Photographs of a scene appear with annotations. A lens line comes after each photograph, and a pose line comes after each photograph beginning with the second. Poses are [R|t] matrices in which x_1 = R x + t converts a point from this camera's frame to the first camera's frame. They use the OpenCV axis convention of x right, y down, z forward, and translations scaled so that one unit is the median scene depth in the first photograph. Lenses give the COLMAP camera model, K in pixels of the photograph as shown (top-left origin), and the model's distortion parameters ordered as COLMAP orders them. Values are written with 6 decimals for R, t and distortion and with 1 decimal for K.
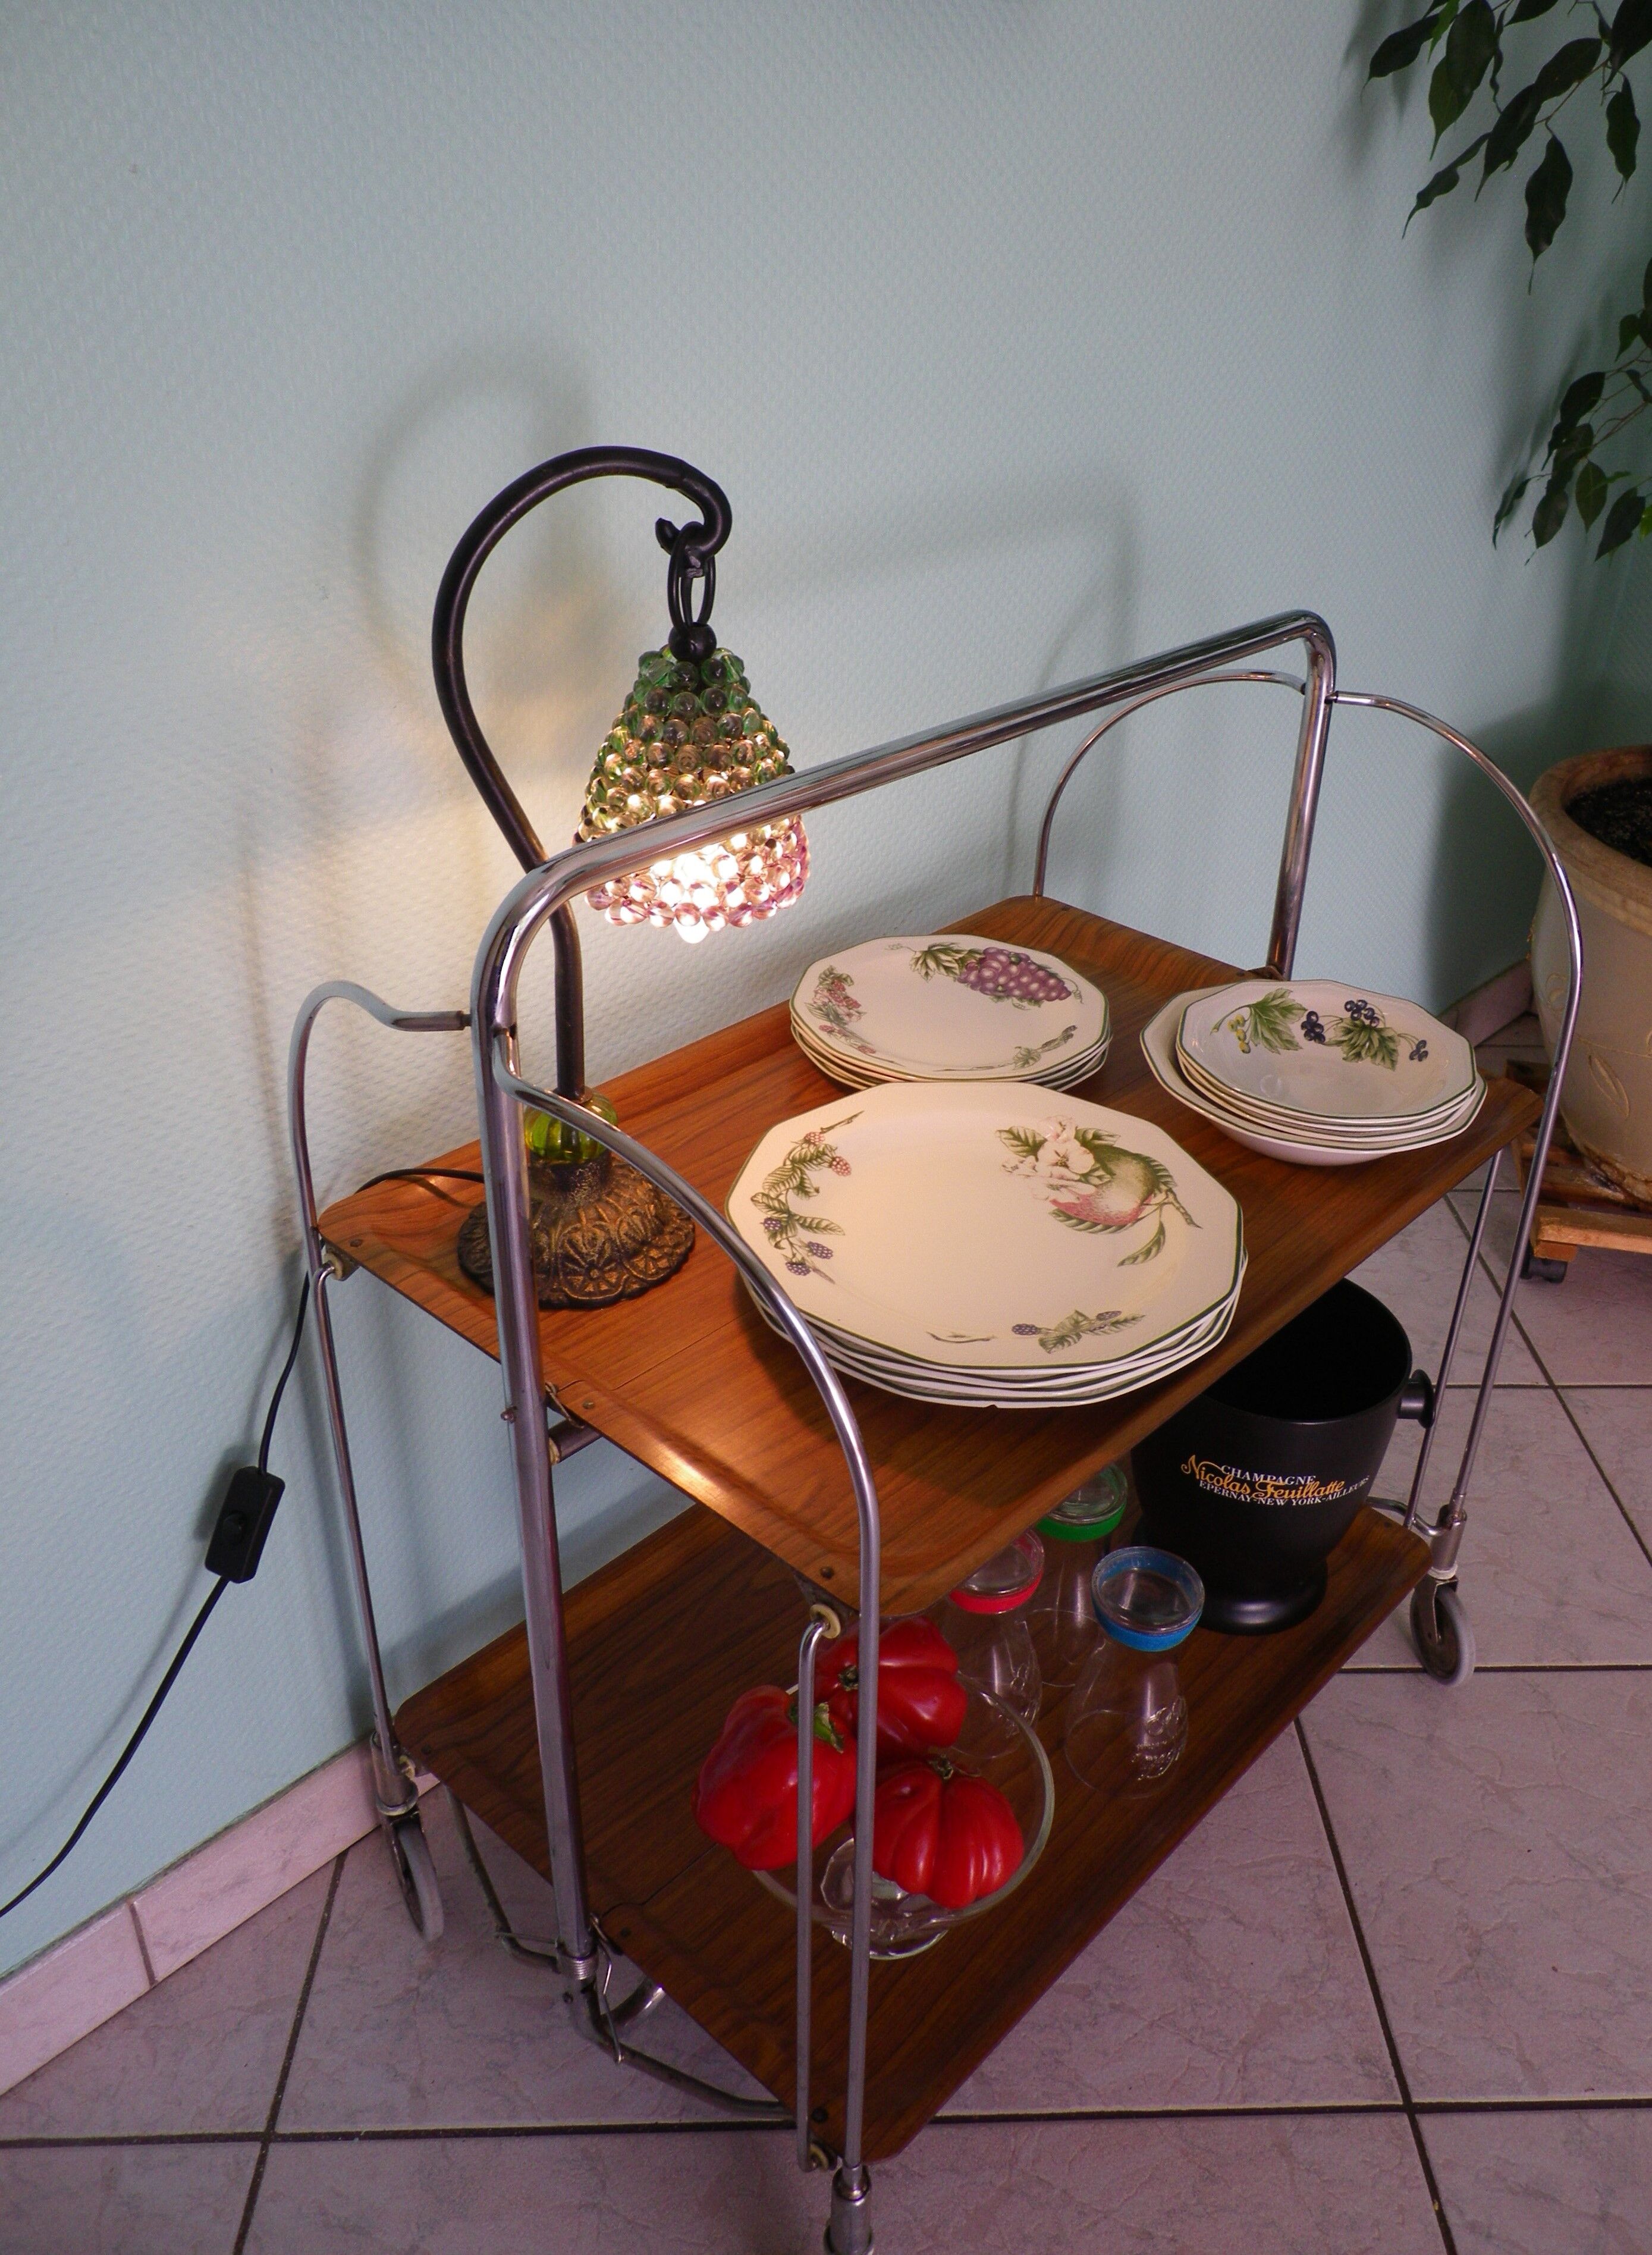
lens RADIAL K [[1813.6, 0, 906.1], [0, 1813.6, 1043.7], [0, 0, 1]] dist [-0.015109, 0.008018]
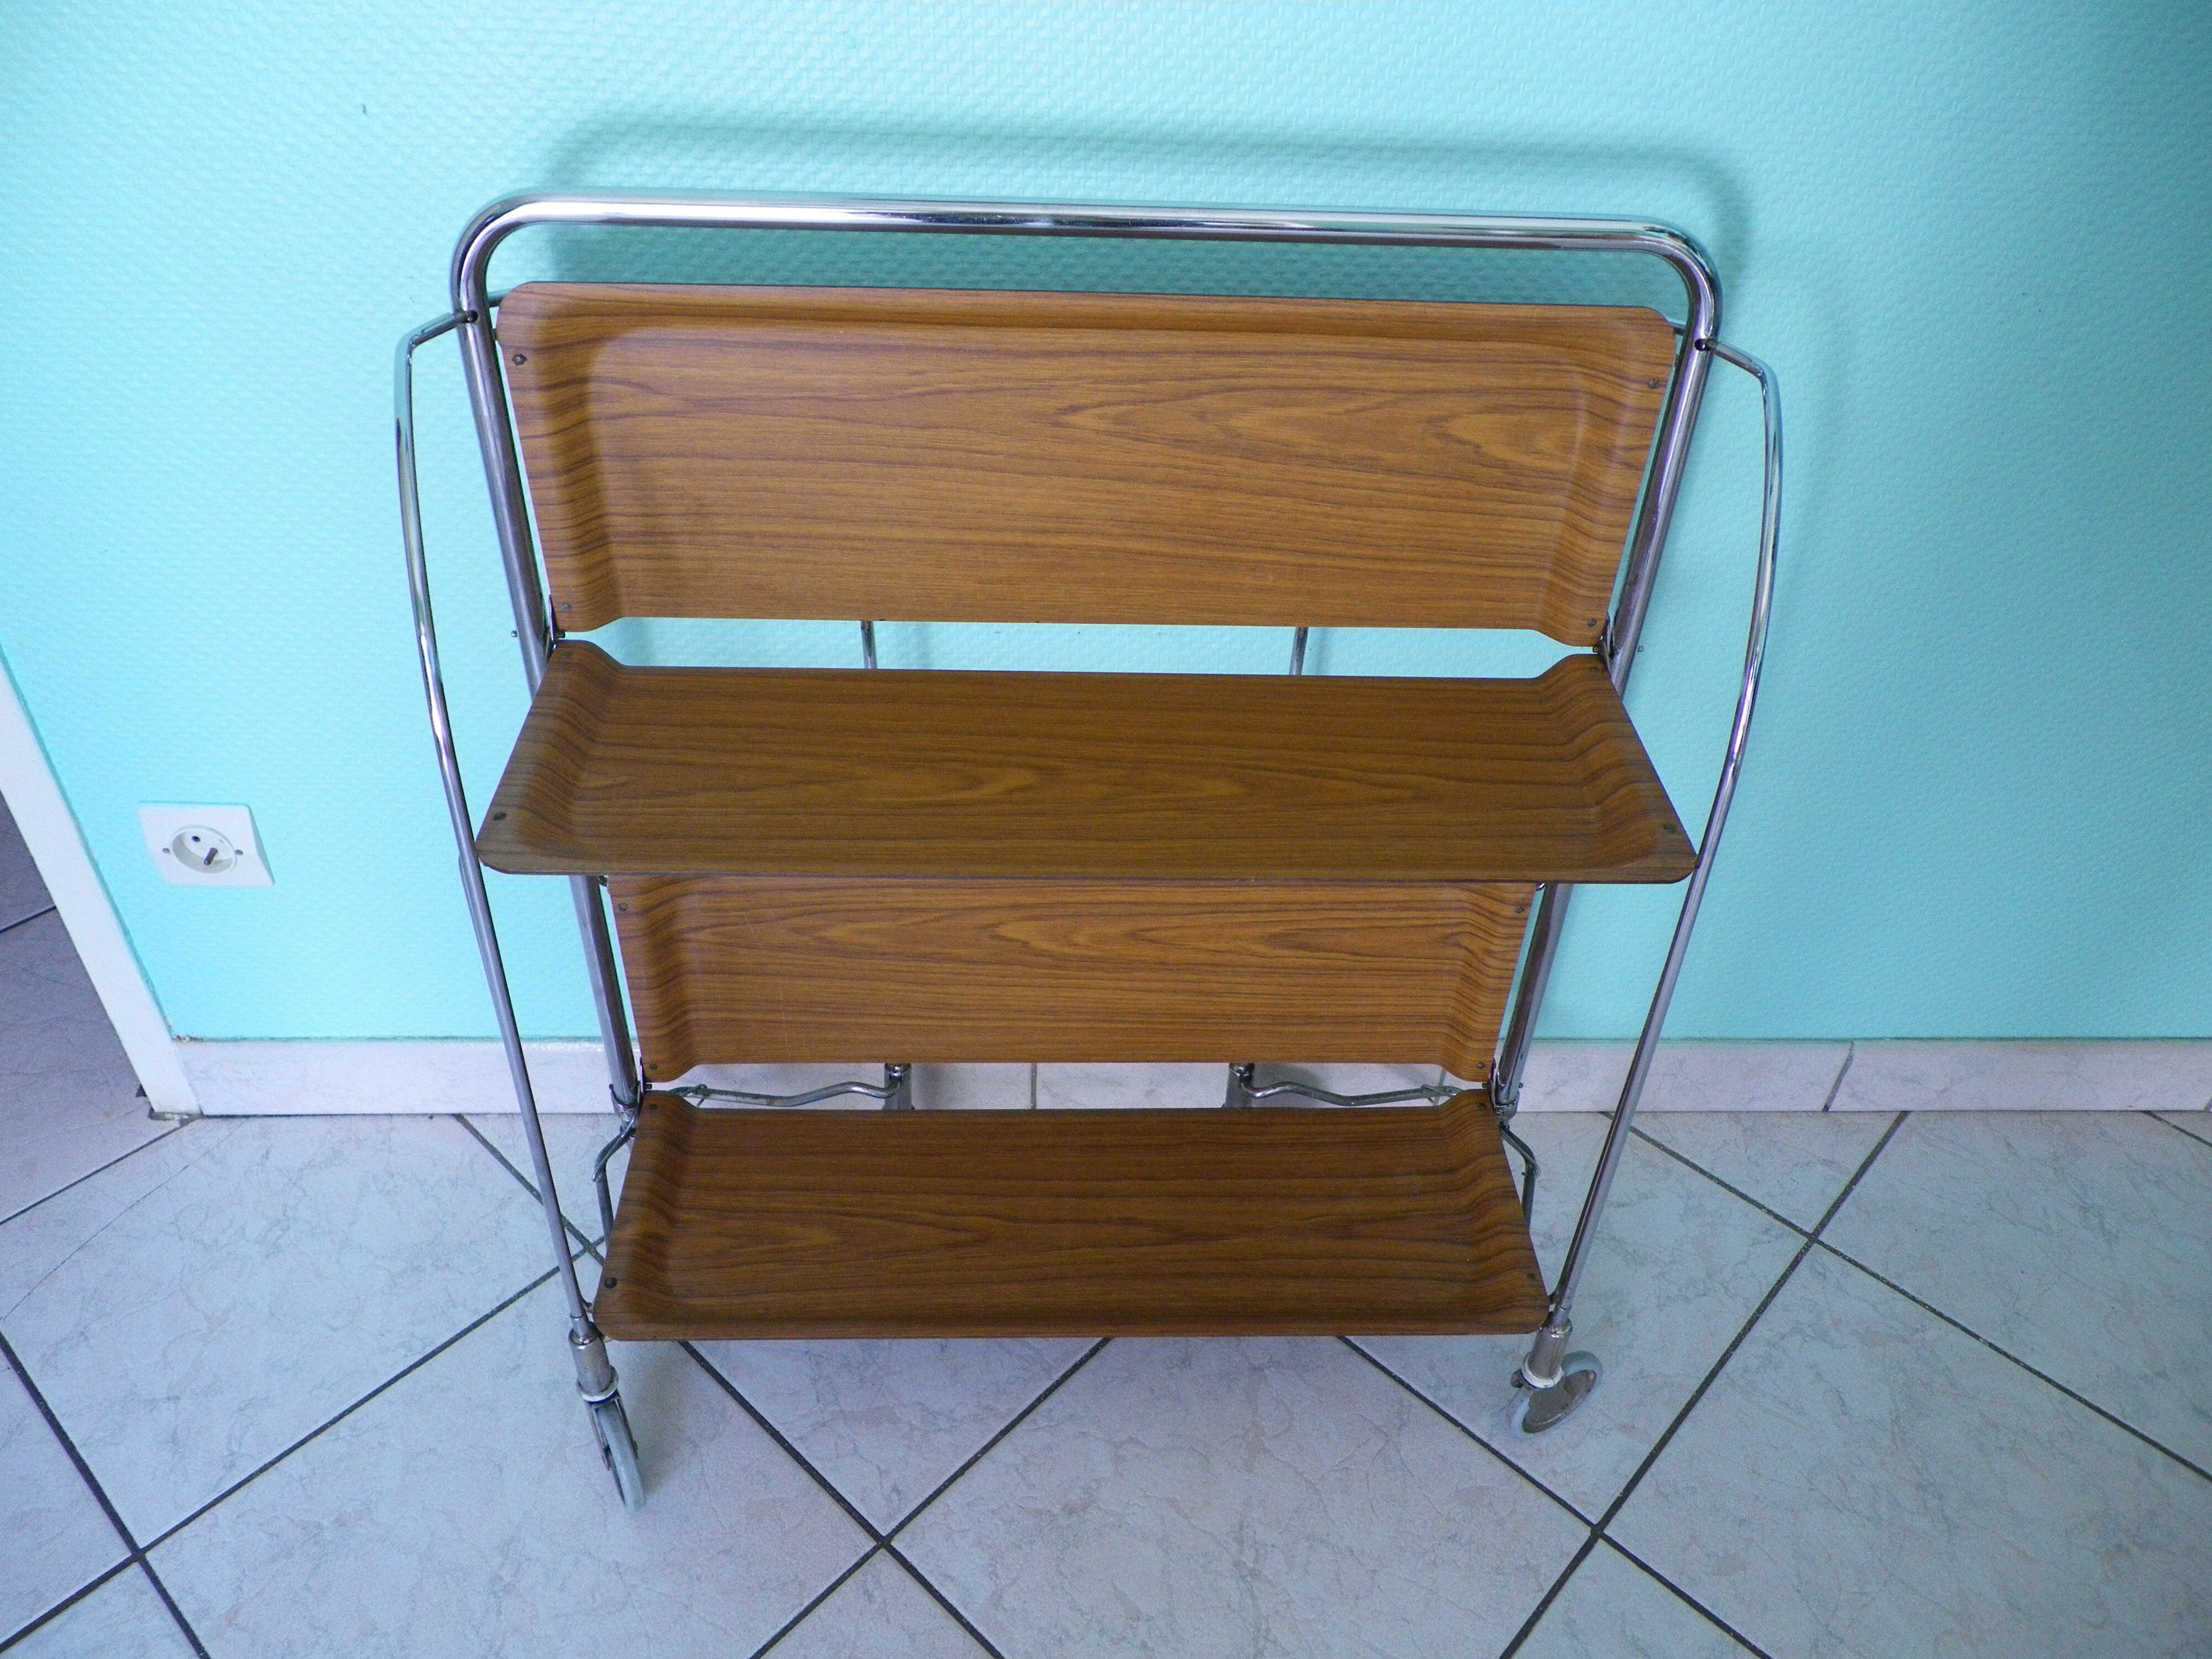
lens RADIAL K [[1674.5, 0, 1104.6], [0, 1674.5, 821.1], [0, 0, 1]] dist [-0.014039, 0.011651]
pose [[0.700710, 0.436308, -0.564483, 0.439497], [-0.352171, 0.899620, 0.258185, -0.112479], [0.620469, 0.017882, 0.784027, 0.263861]]
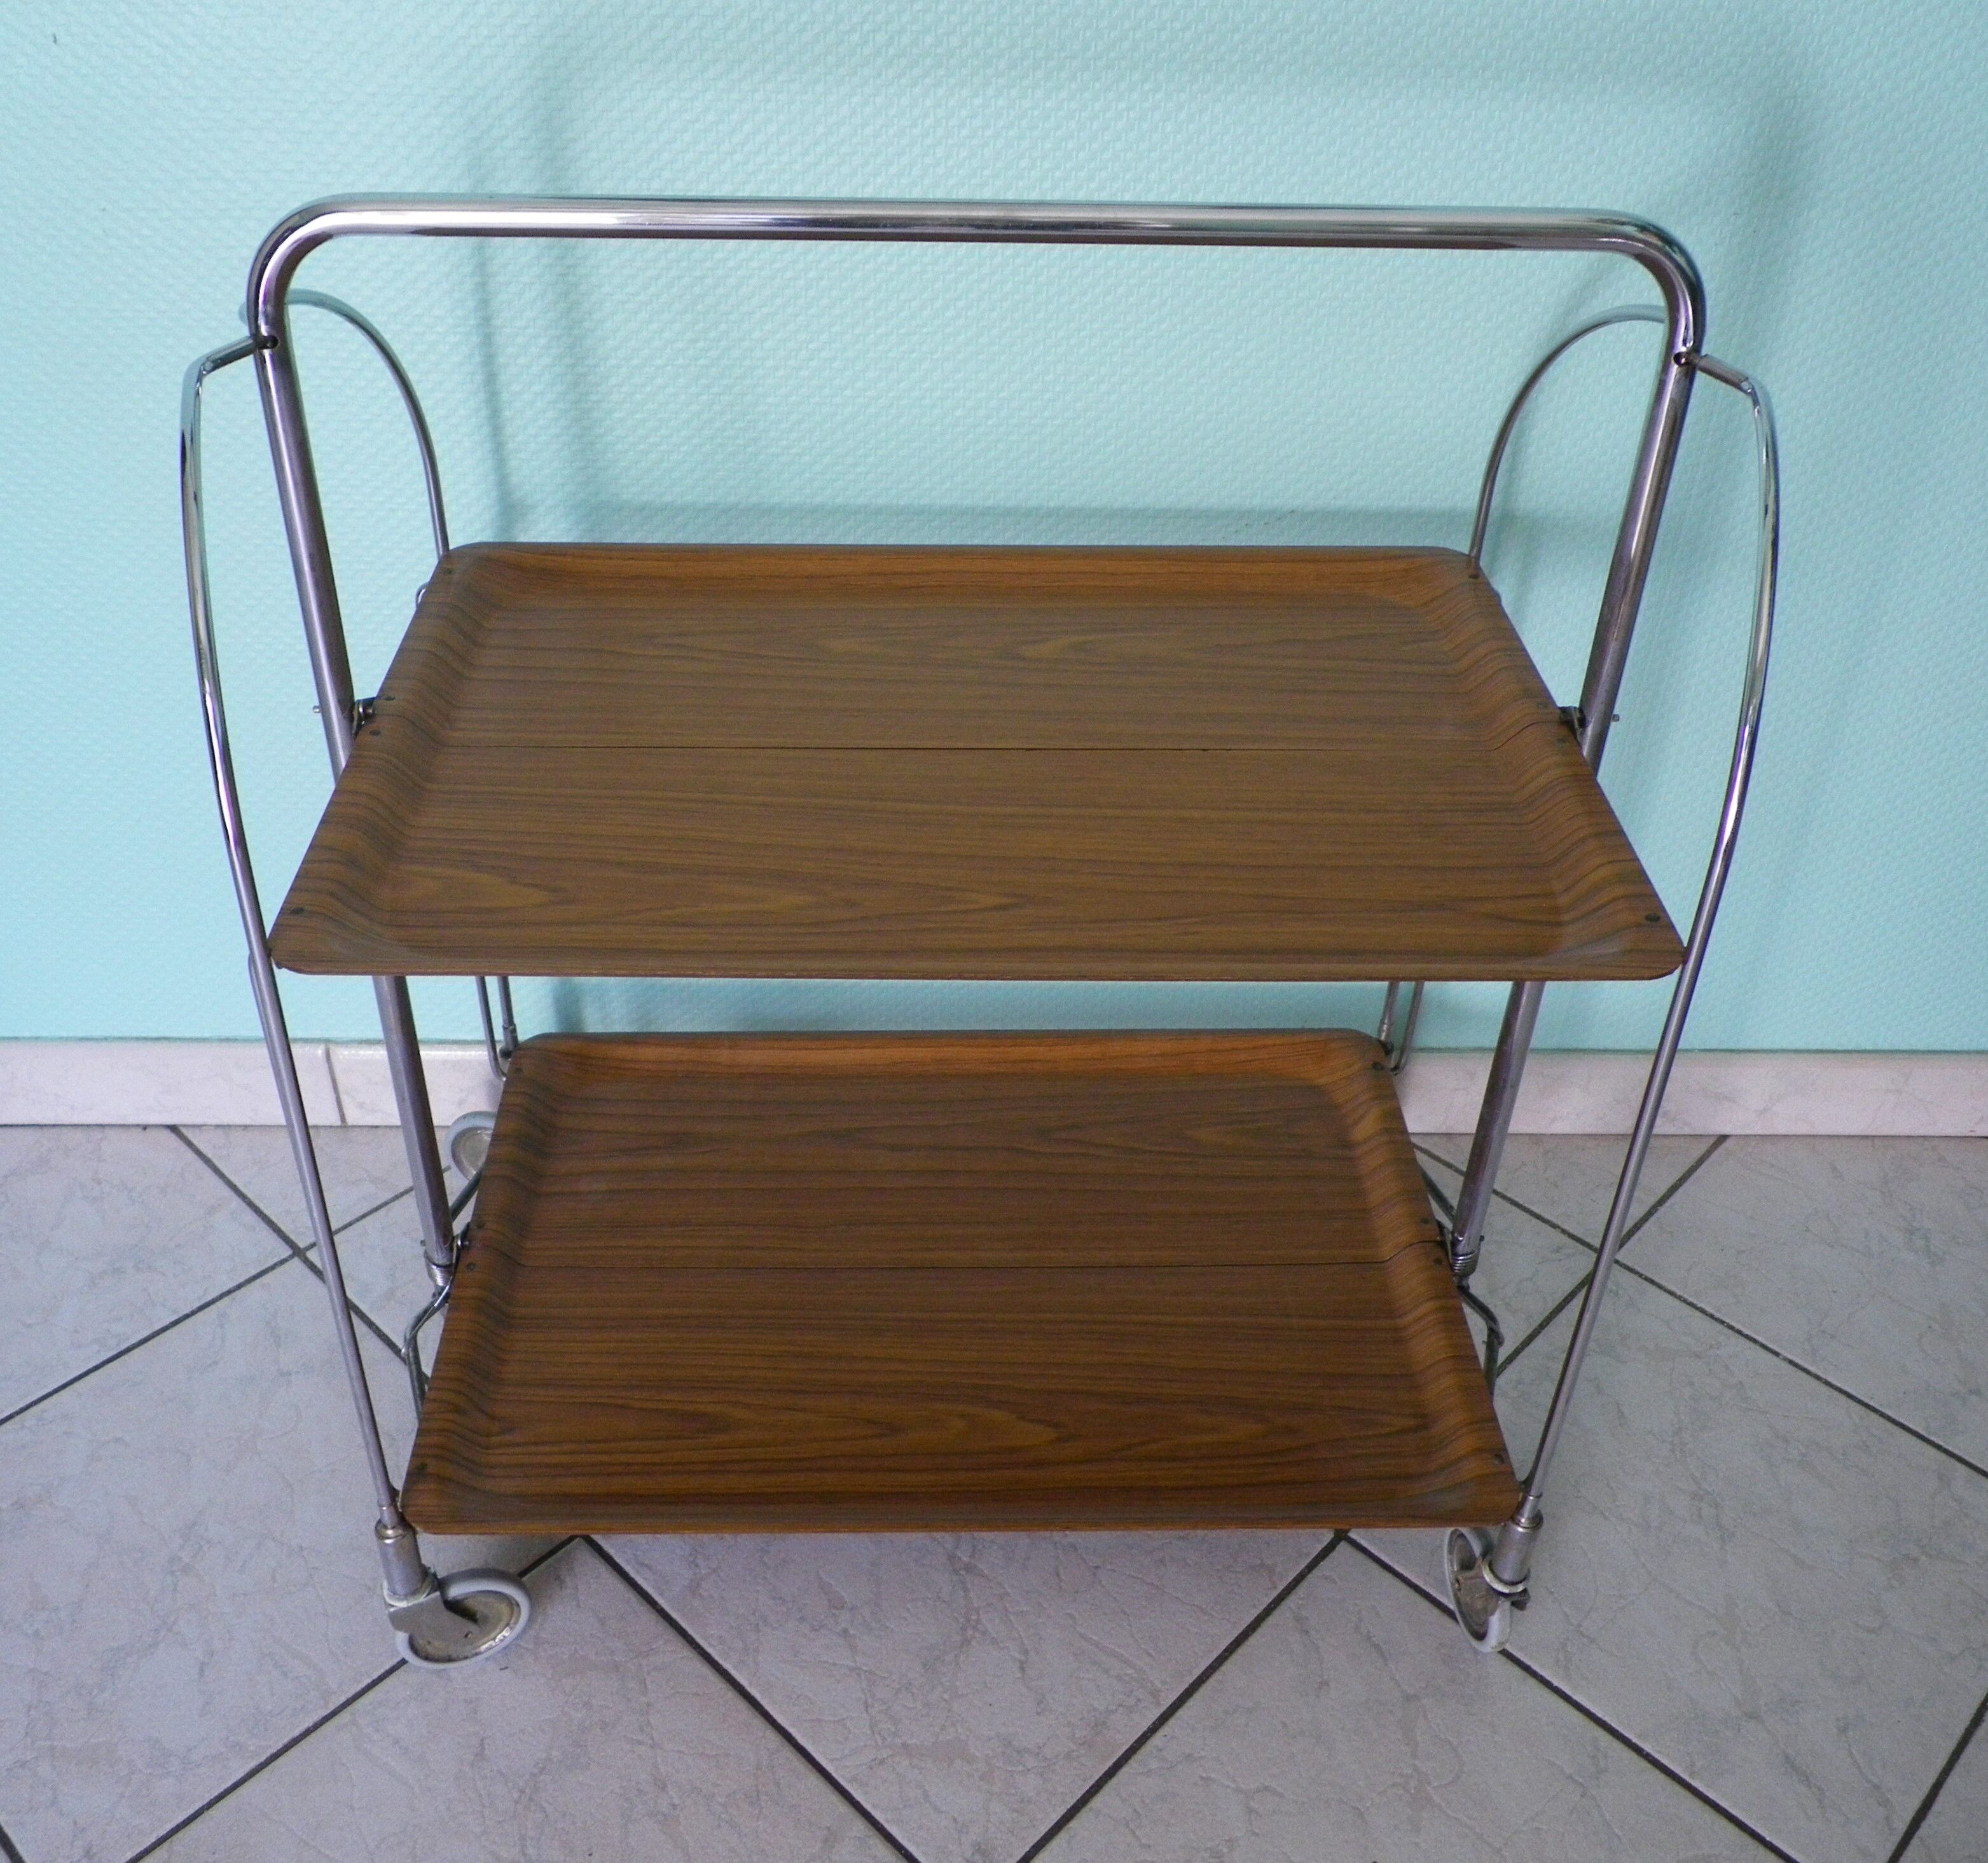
lens RADIAL K [[1920.4, 0, 962.5], [0, 1920.4, 900.4], [0, 0, 1]] dist [-0.009108, 0.000000]
pose [[0.683237, 0.405994, -0.606924, 0.636309], [-0.344831, 0.912055, 0.221918, -0.063977], [0.643645, 0.057664, 0.763149, 0.259746]]
